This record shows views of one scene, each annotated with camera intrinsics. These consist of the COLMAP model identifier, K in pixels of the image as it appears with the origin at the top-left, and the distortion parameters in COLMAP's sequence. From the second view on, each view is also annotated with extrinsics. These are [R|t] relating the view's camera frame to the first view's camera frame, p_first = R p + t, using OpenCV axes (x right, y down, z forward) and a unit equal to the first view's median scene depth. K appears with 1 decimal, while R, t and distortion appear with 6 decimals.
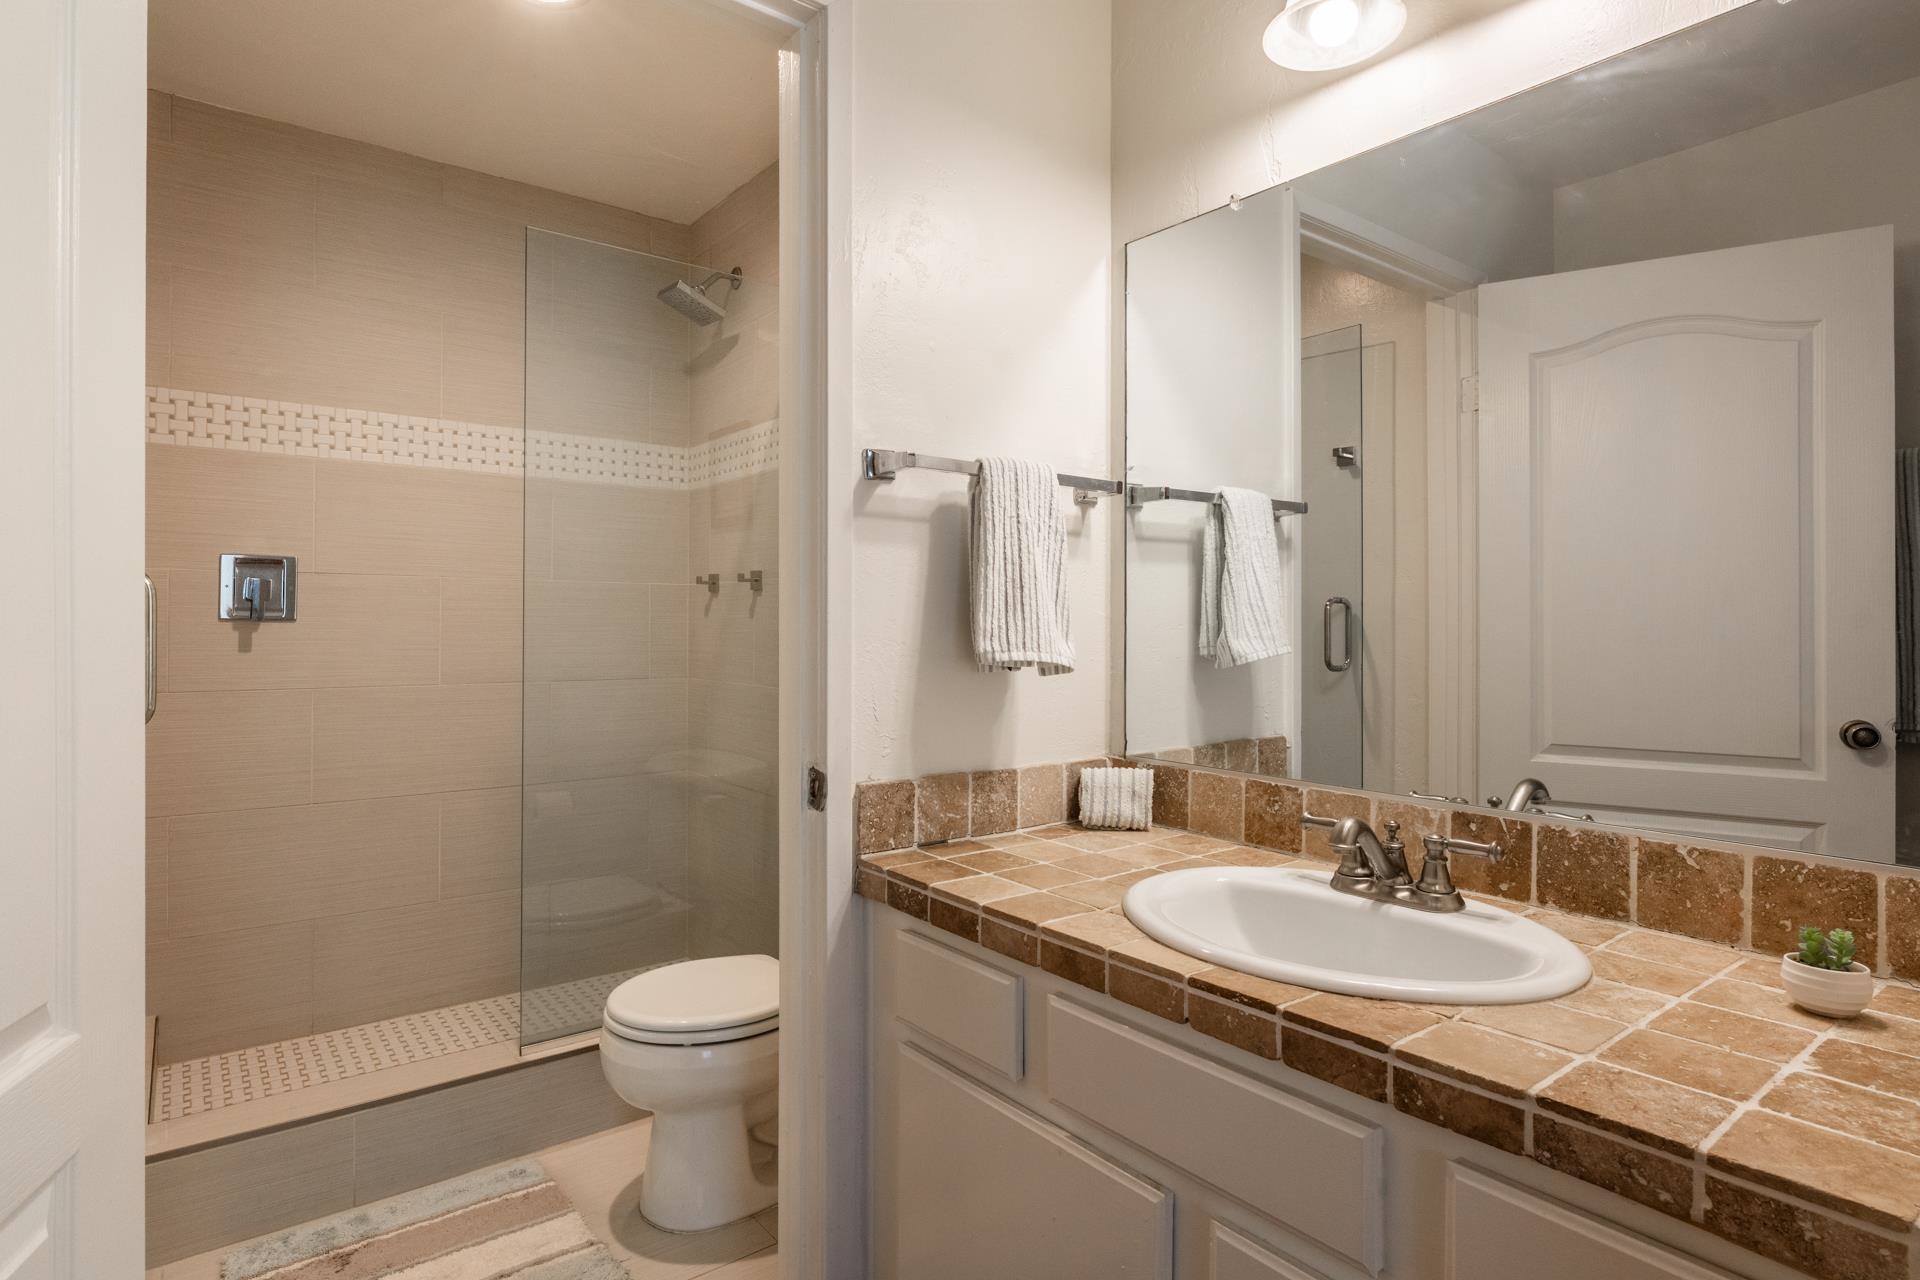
lens RADIAL K [[1006.2, 0, 936.8], [0, 1006.2, 617.0], [0, 0, 1]] dist [-0.002908, -0.001113]
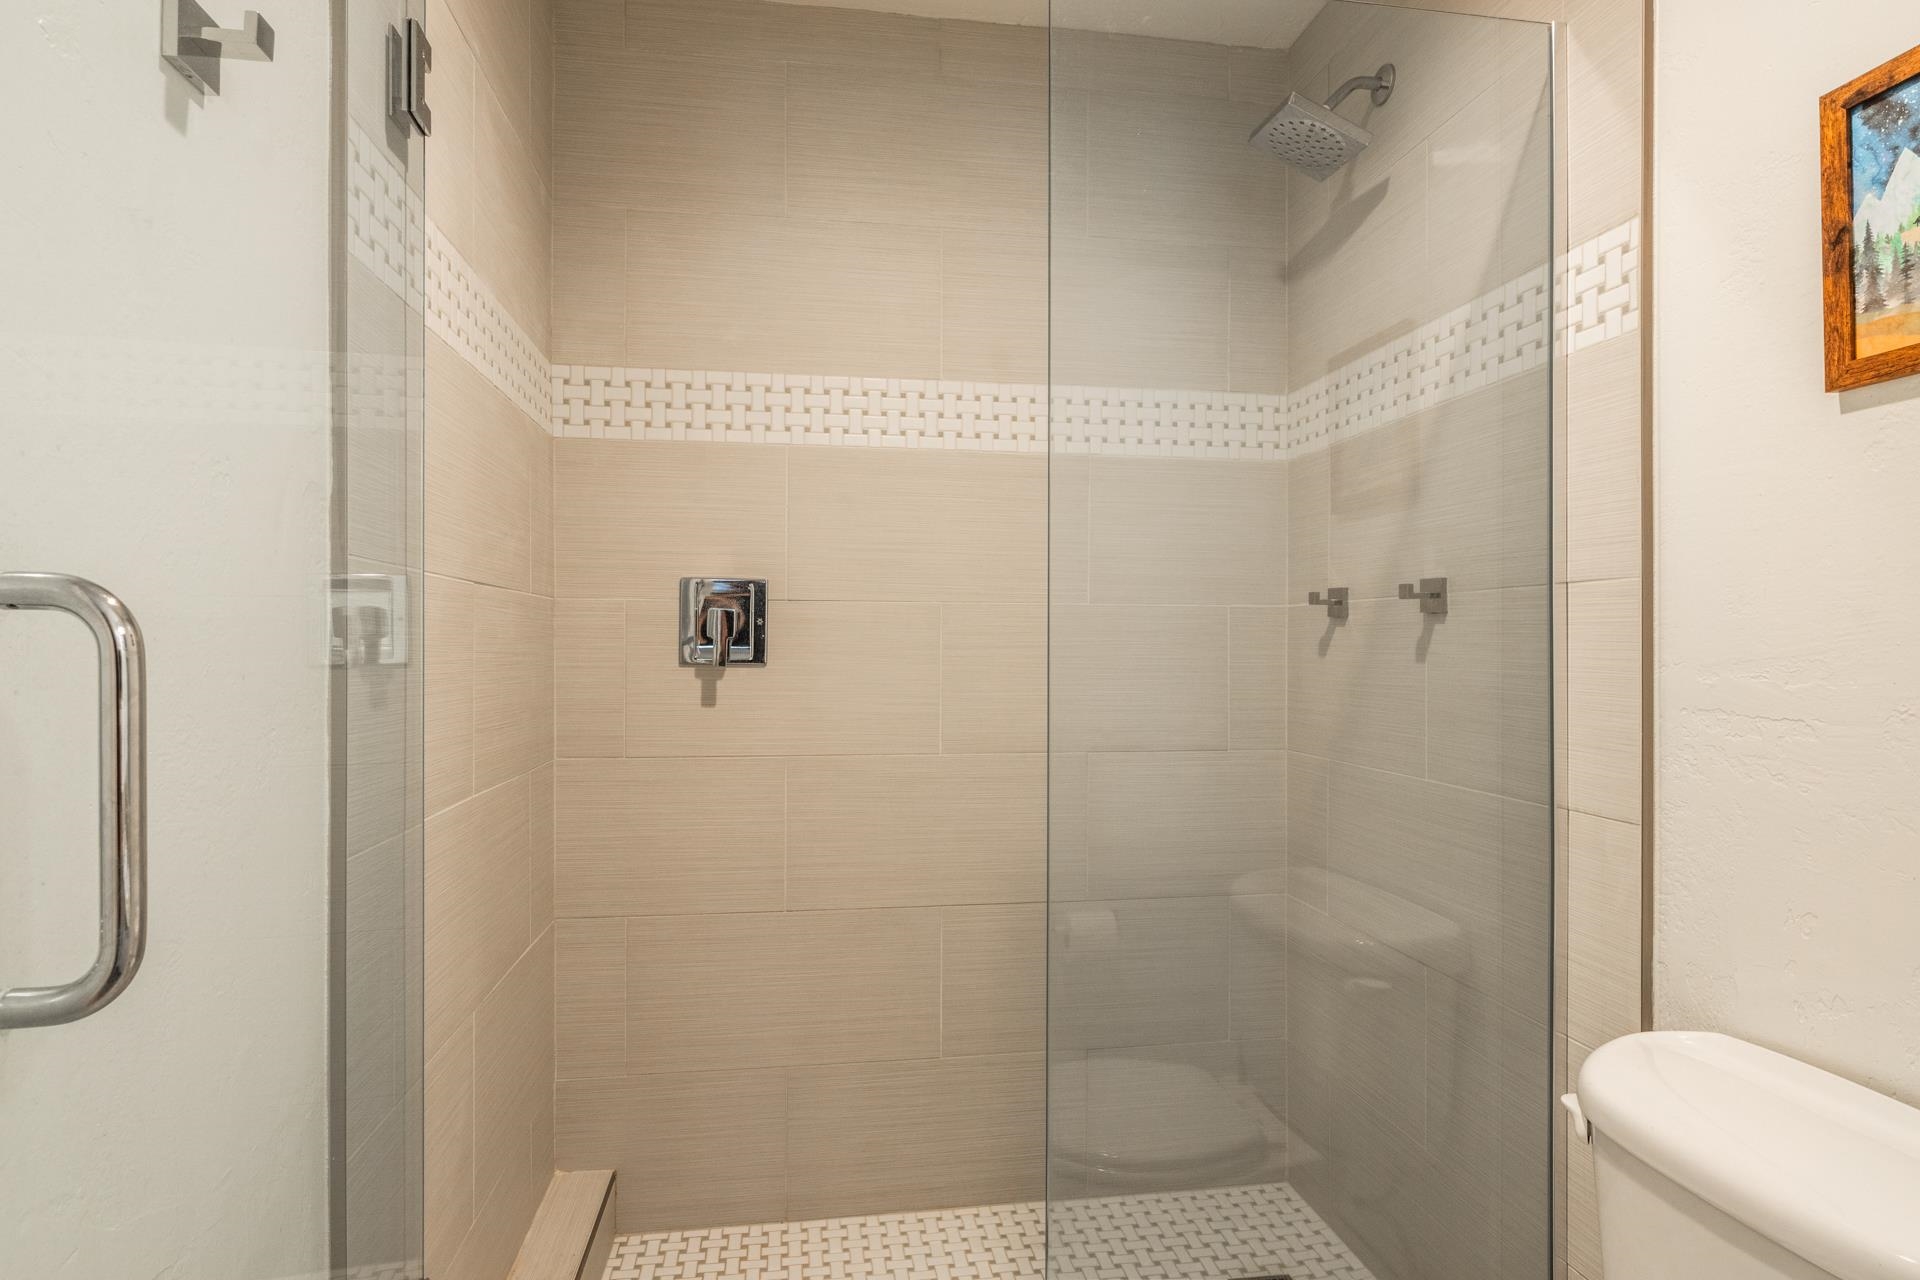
lens RADIAL K [[997.3, 0, 945.2], [0, 997.3, 647.5], [0, 0, 1]] dist [-0.015254, -0.000103]
pose [[0.879849, -0.001694, -0.475251, -0.149960], [0.004142, 0.999983, 0.004103, -0.010264], [0.475236, -0.005578, 0.879841, 0.365850]]
